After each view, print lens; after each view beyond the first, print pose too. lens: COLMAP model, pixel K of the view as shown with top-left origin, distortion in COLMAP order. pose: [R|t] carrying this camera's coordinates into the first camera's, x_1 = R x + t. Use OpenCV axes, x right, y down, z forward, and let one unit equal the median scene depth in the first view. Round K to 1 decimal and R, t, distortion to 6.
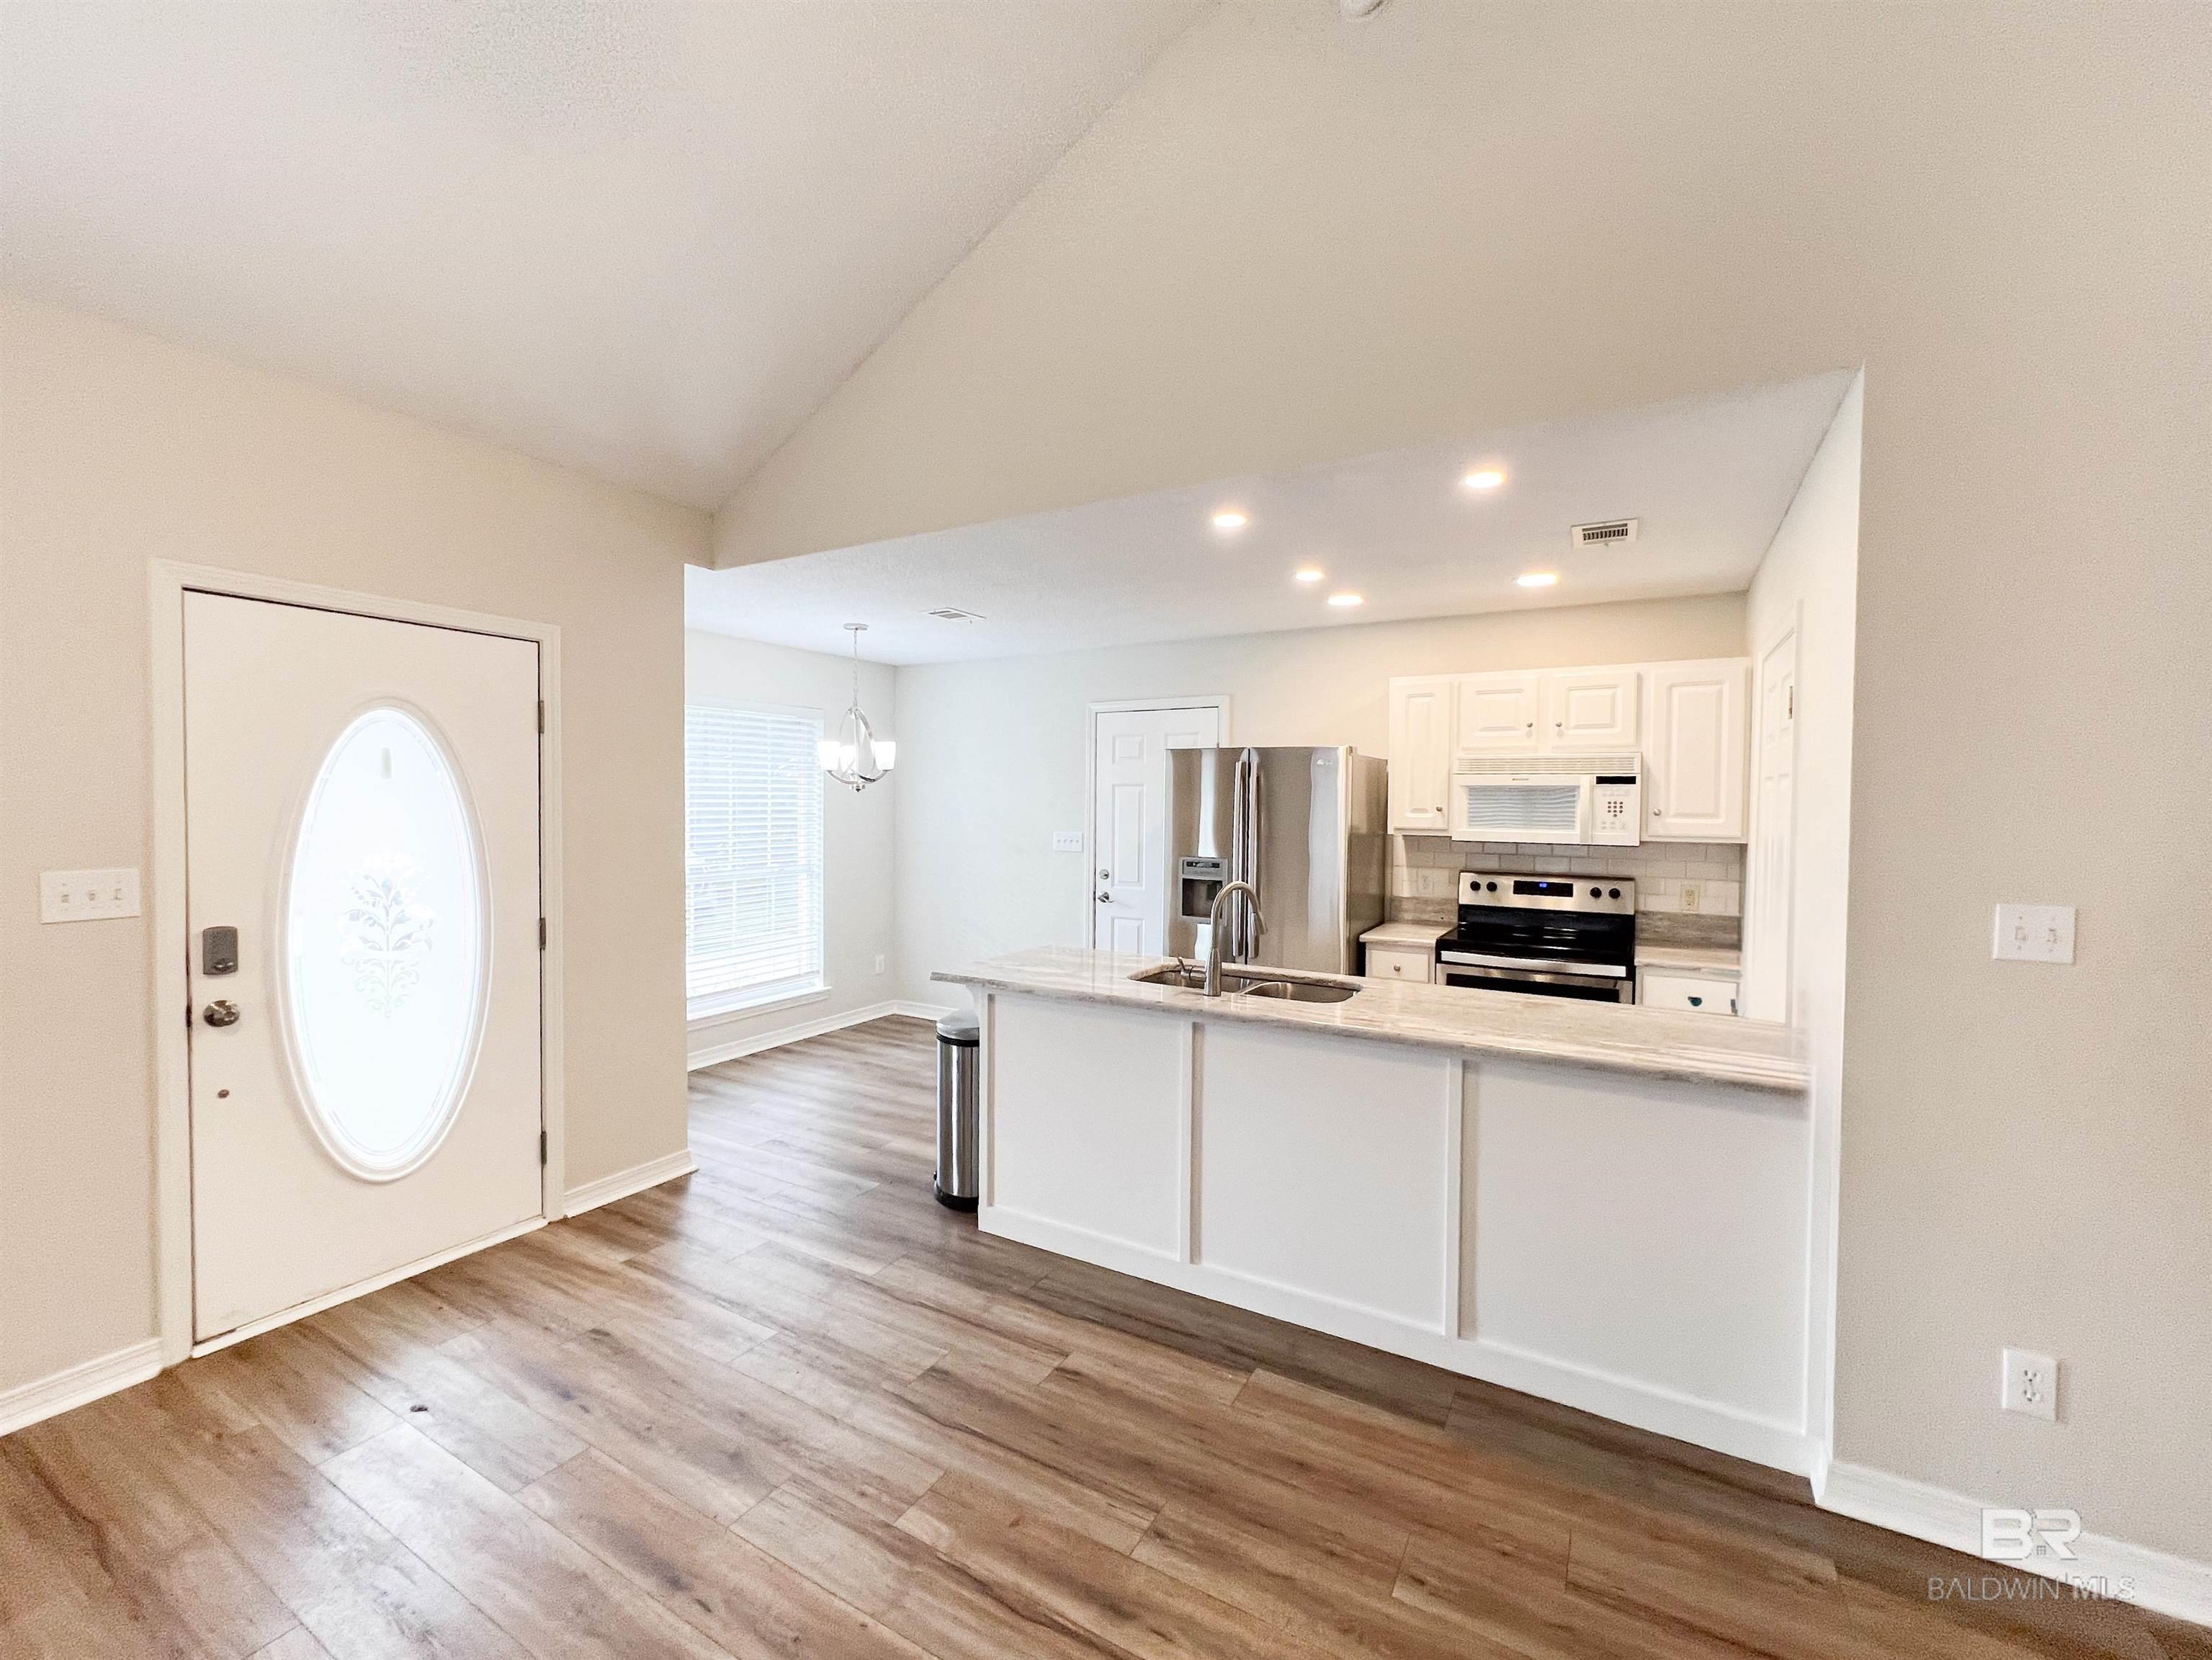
lens RADIAL K [[891.2, 0, 1103.1], [0, 891.2, 827.0], [0, 0, 1]] dist [-0.002030, 0.000231]
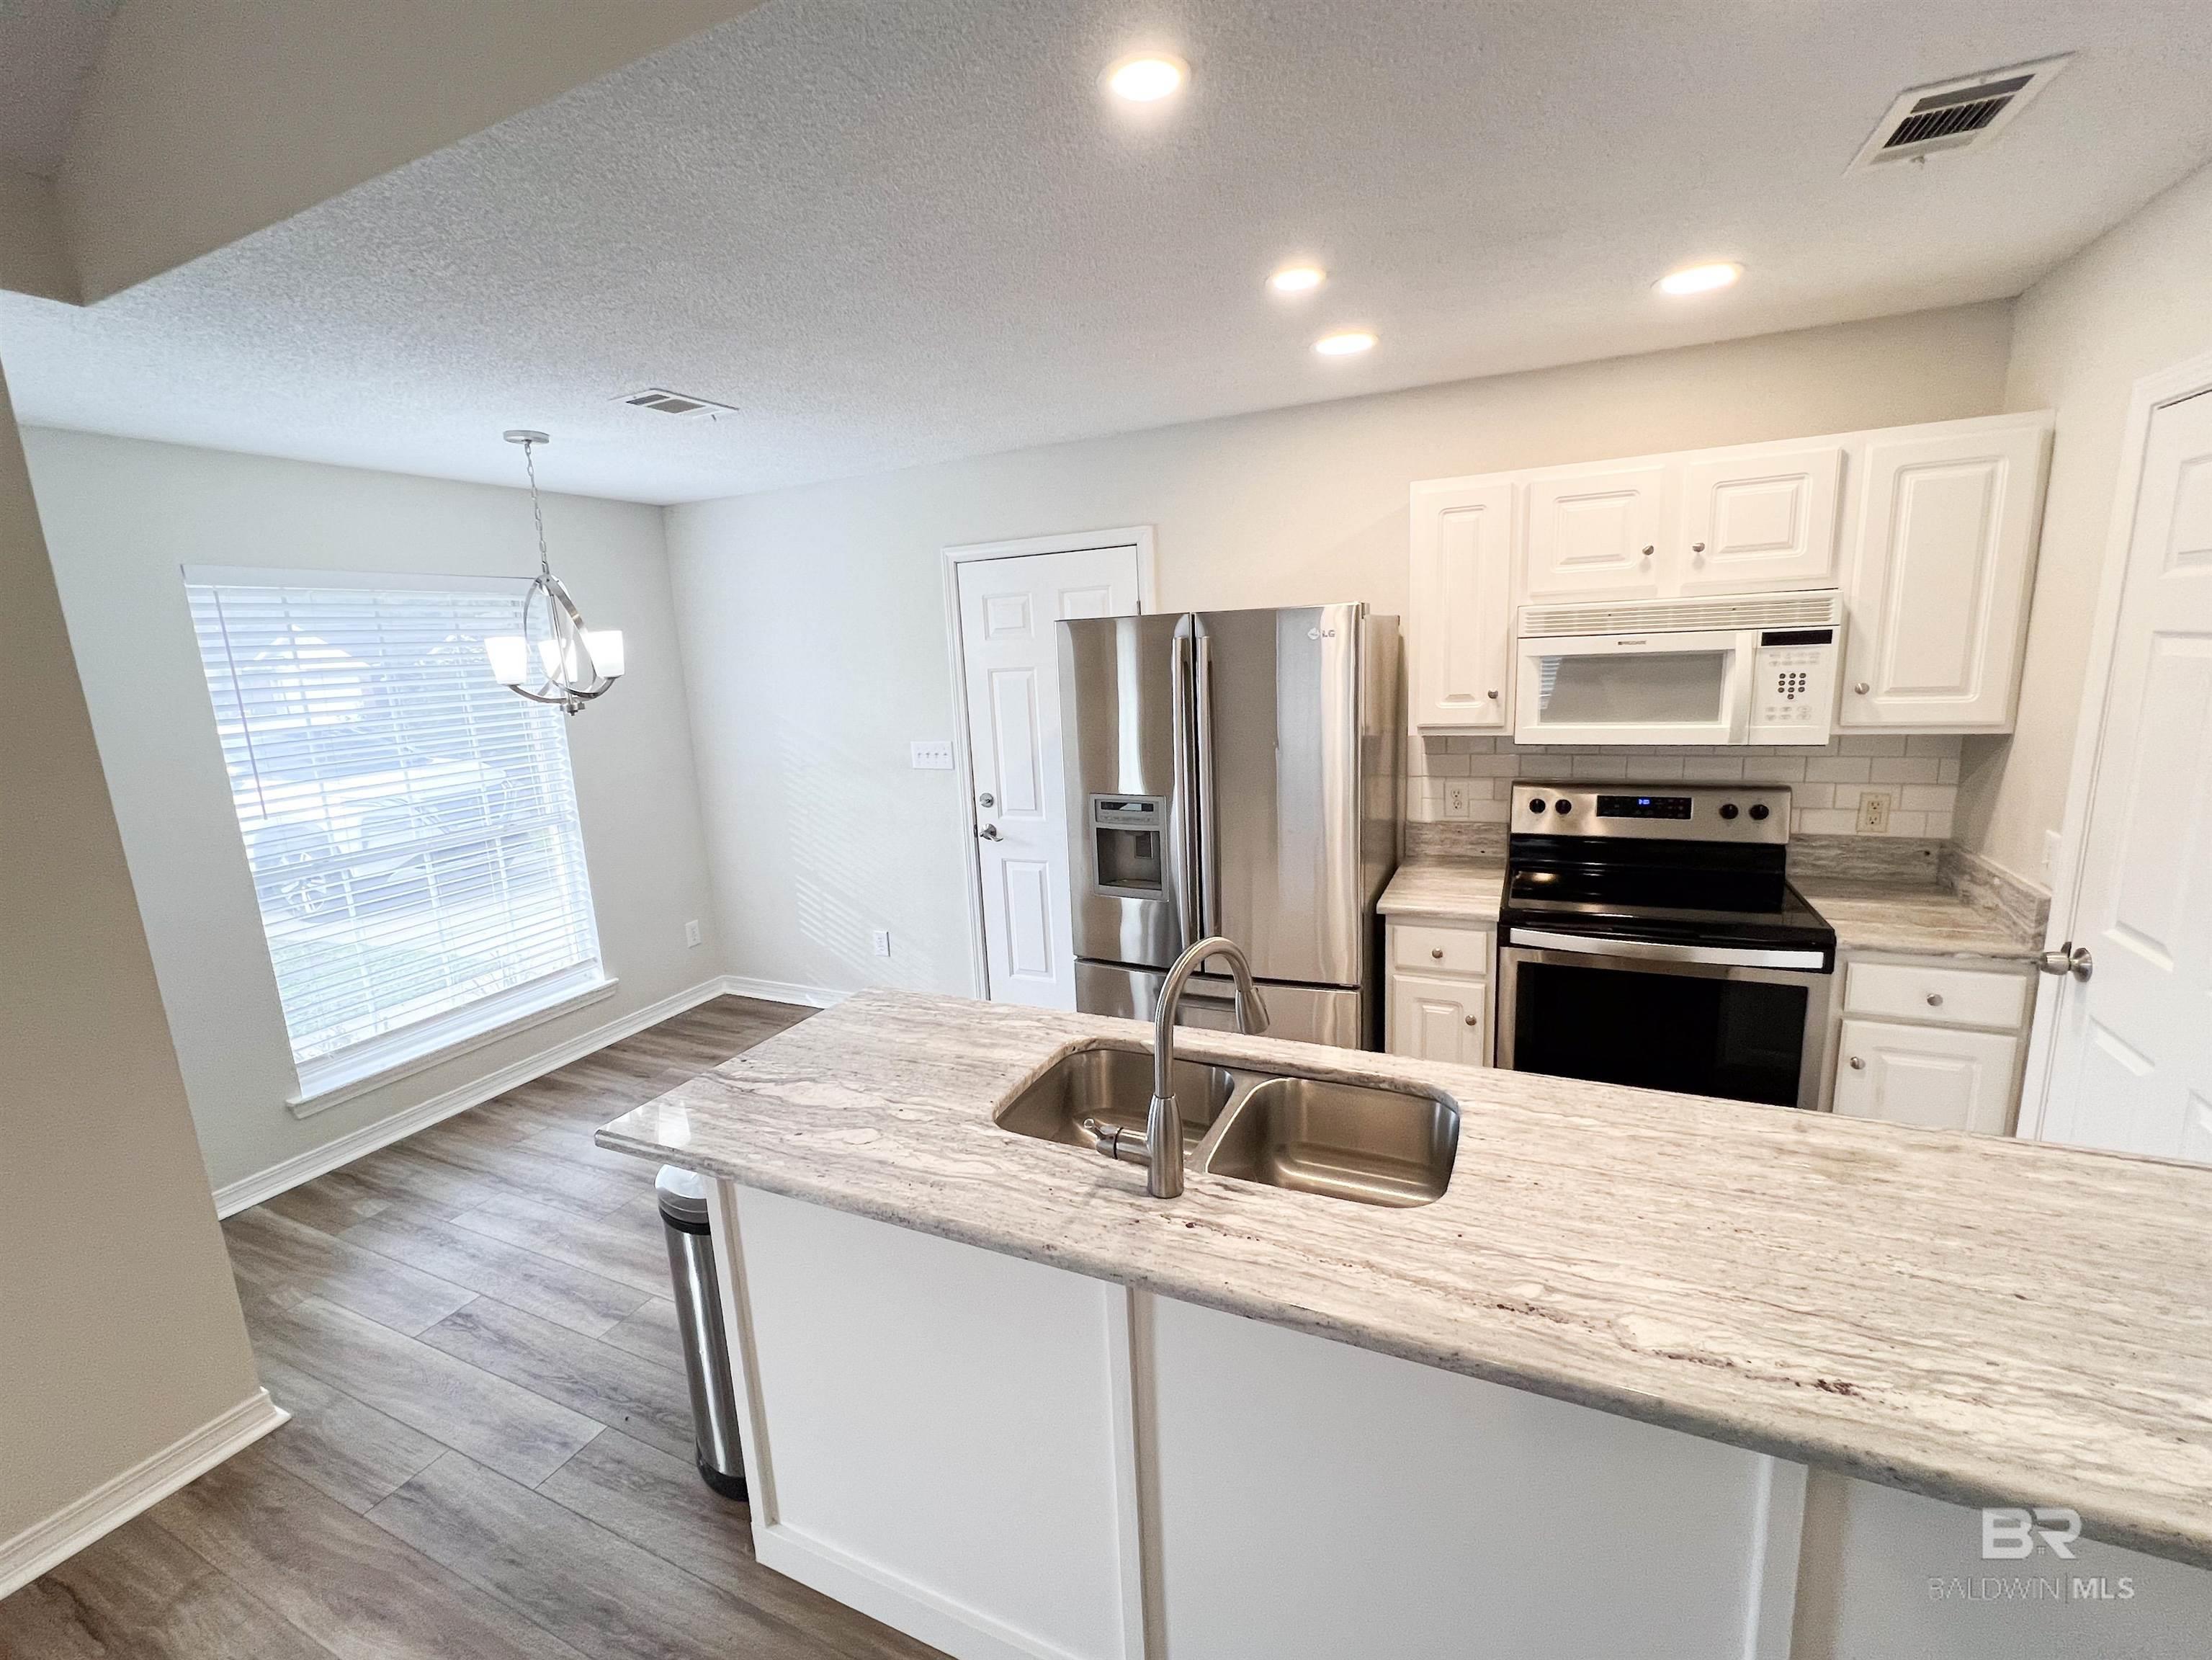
lens RADIAL K [[922.9, 0, 1100.8], [0, 922.9, 824.6], [0, 0, 1]] dist [-0.000952, 0.000589]
pose [[0.994266, -0.074237, 0.076968, 0.044054], [0.061094, 0.985076, 0.160915, -0.052386], [-0.087765, -0.155290, 0.983963, 0.369190]]
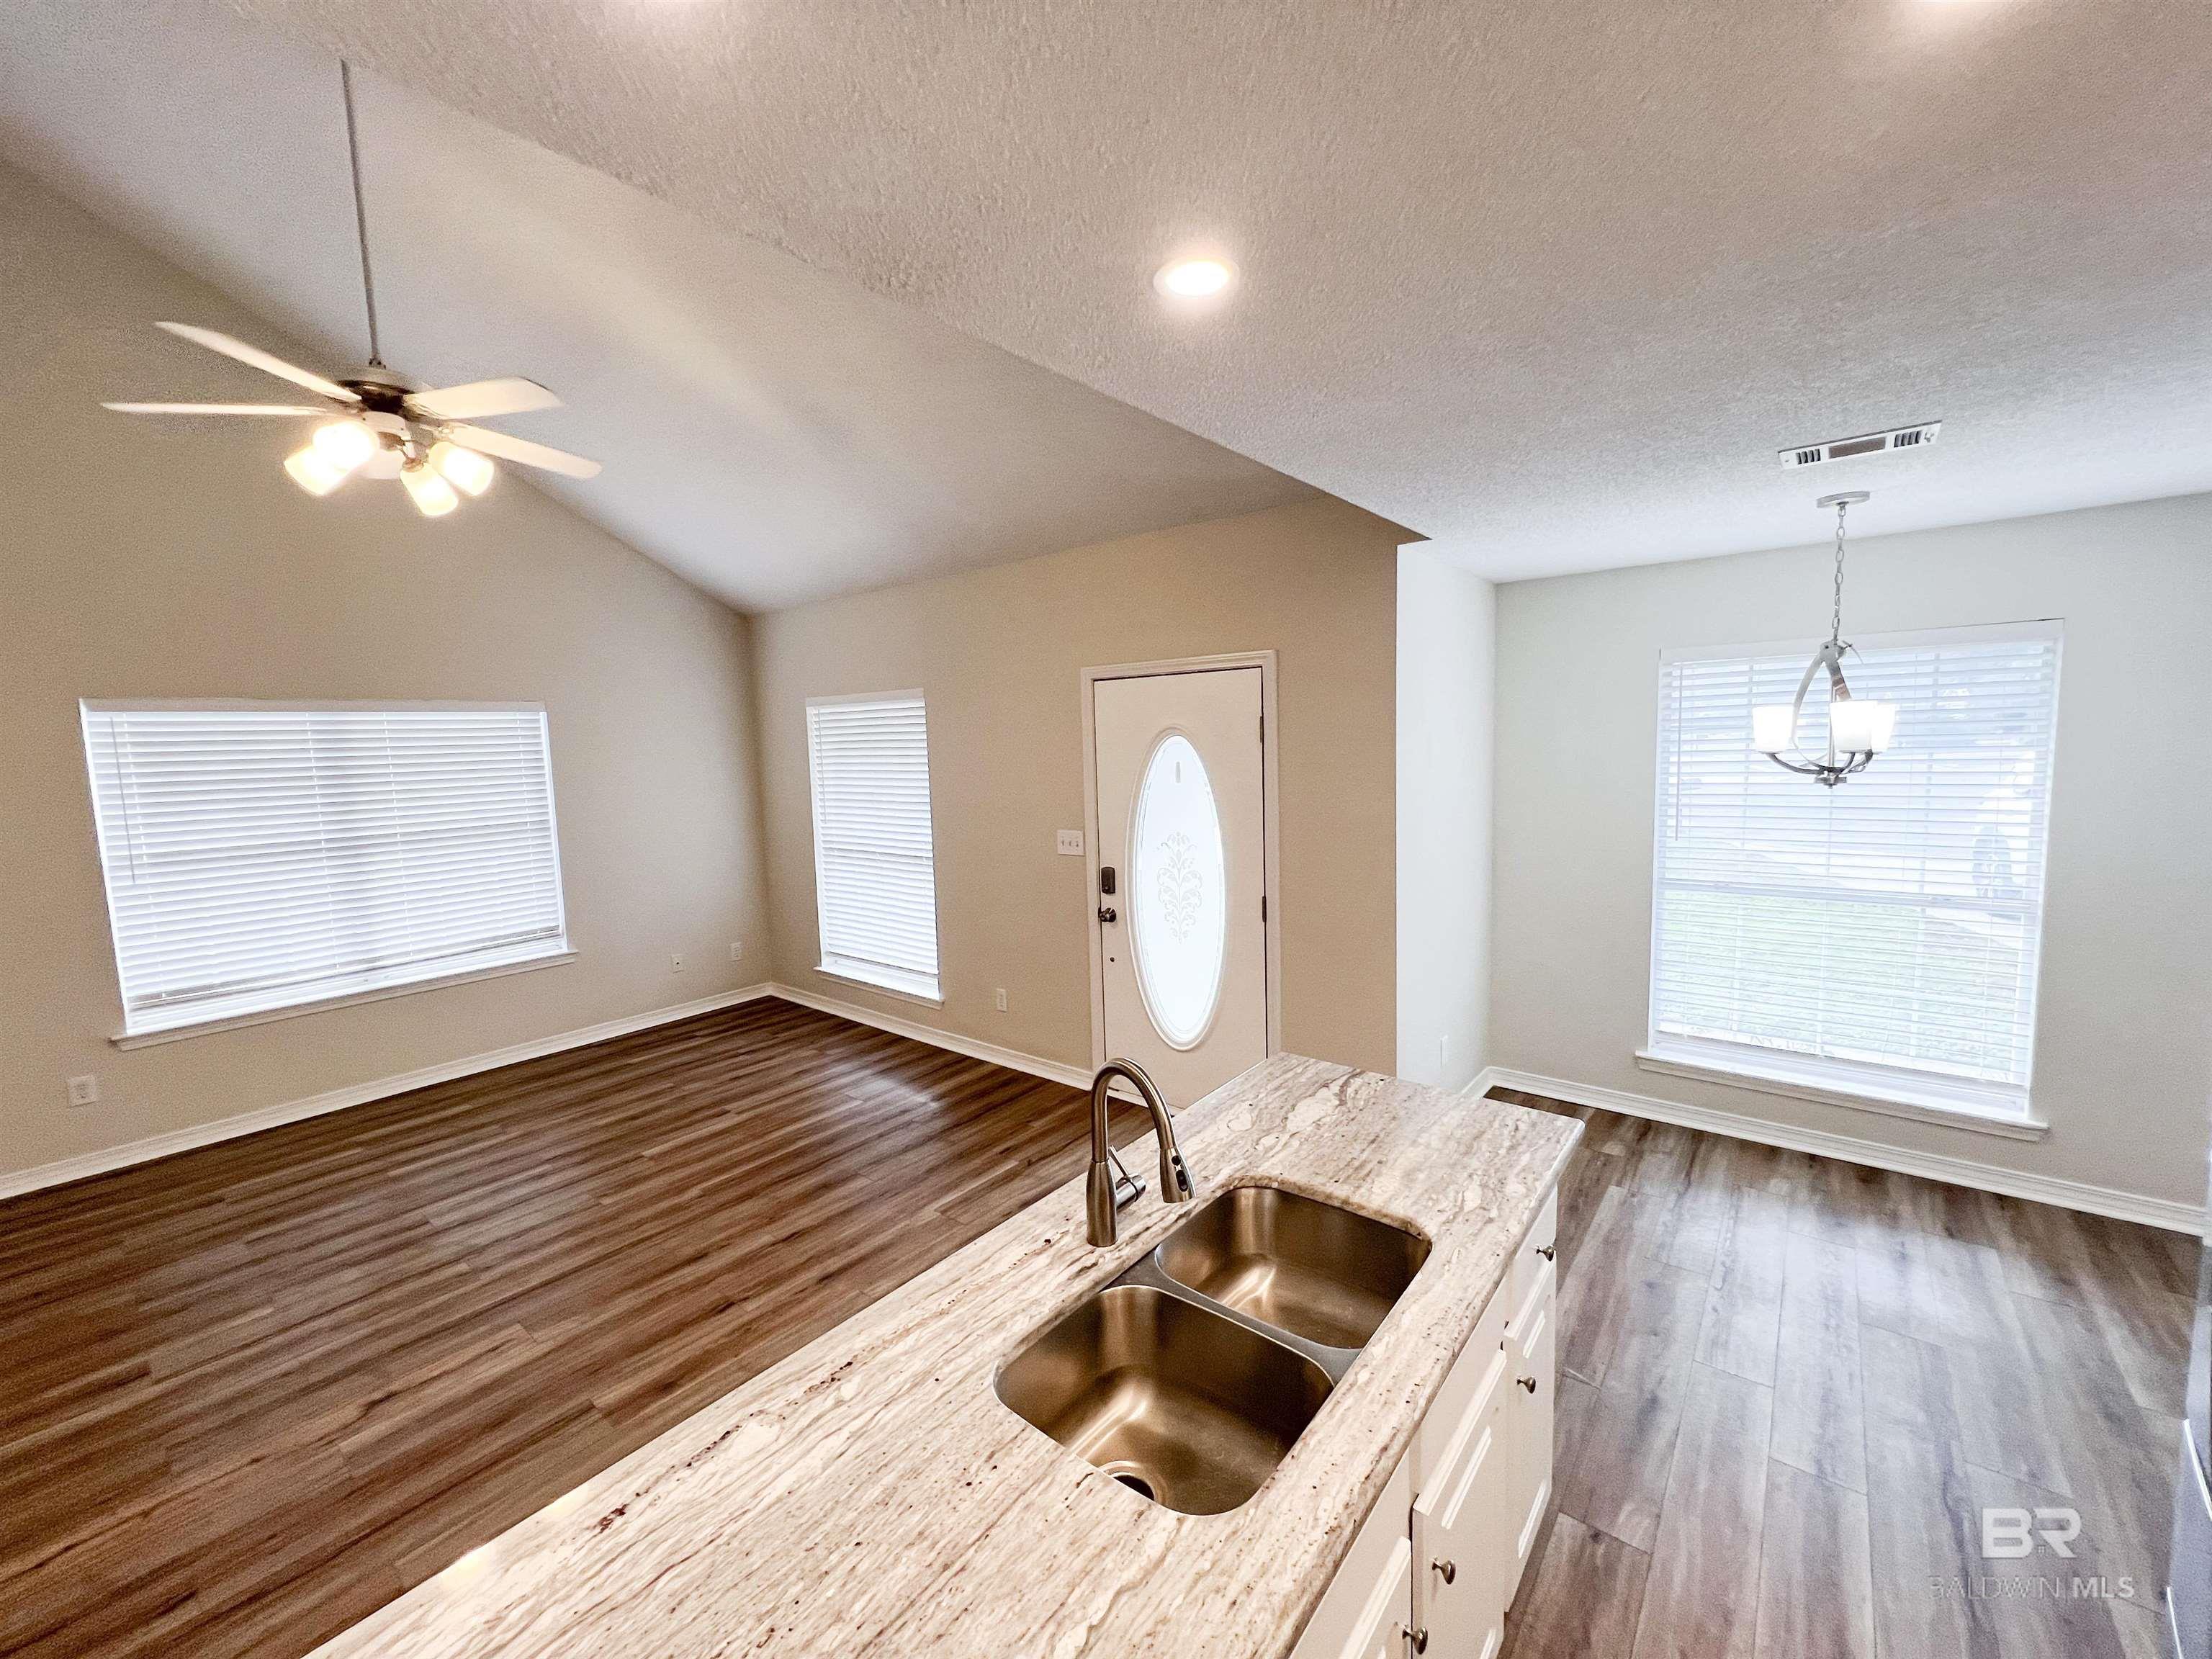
lens RADIAL K [[891.1, 0, 1117.6], [0, 891.1, 823.0], [0, 0, 1]] dist [-0.002030, 0.000231]
pose [[-0.143206, 0.091236, -0.985479, 0.430759], [-0.002327, 0.995708, 0.092521, -0.080245], [0.989690, 0.015543, -0.142379, 0.721346]]
